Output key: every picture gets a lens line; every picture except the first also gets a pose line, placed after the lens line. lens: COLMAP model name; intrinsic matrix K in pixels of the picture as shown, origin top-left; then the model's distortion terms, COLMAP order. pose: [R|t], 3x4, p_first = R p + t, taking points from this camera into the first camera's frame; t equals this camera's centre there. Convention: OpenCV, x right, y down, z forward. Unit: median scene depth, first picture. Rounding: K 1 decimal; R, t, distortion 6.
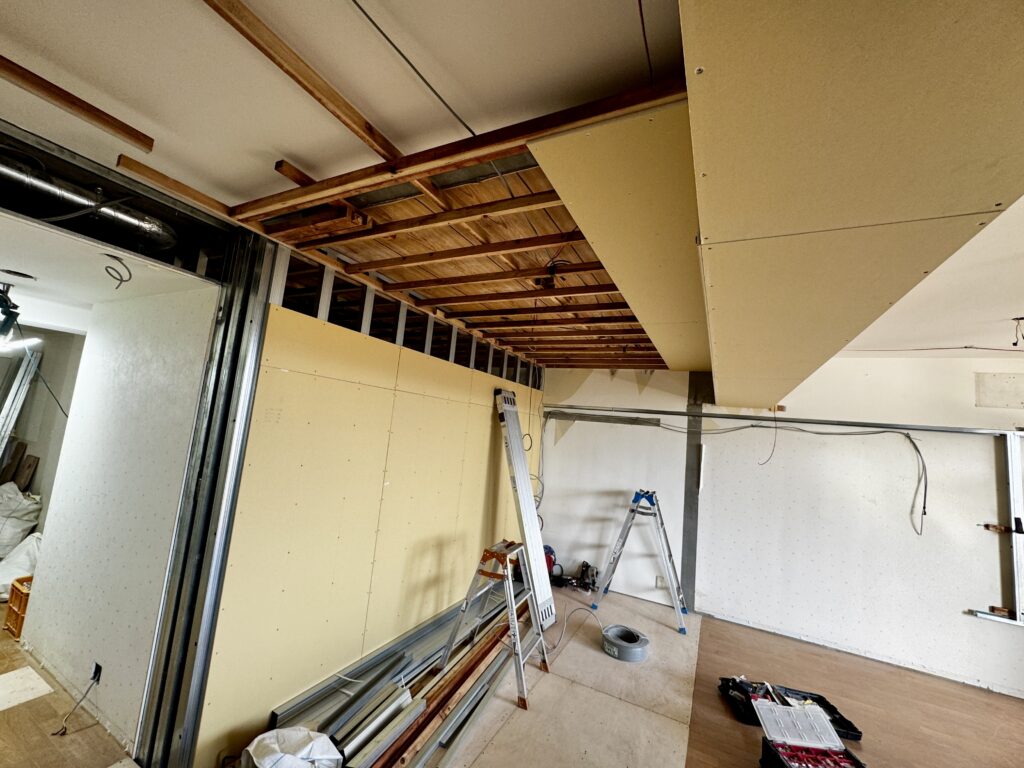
lens RADIAL K [[407.9, 0, 512.6], [0, 407.9, 383.0], [0, 0, 1]] dist [-0.002538, 0.000244]
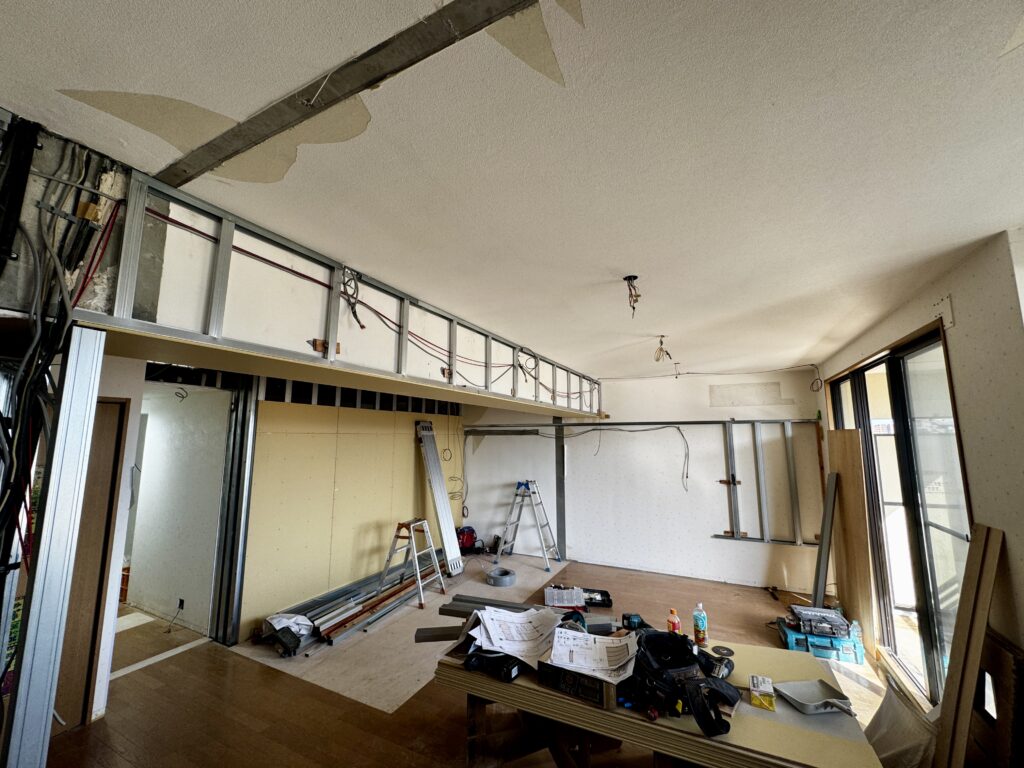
lens RADIAL K [[407.9, 0, 512.5], [0, 407.9, 382.3], [0, 0, 1]] dist [-0.002538, 0.000244]
pose [[0.995532, -0.092852, 0.017160, 0.335702], [0.093185, 0.995453, -0.019753, -0.073560], [-0.015248, 0.021264, 0.999658, -0.553408]]
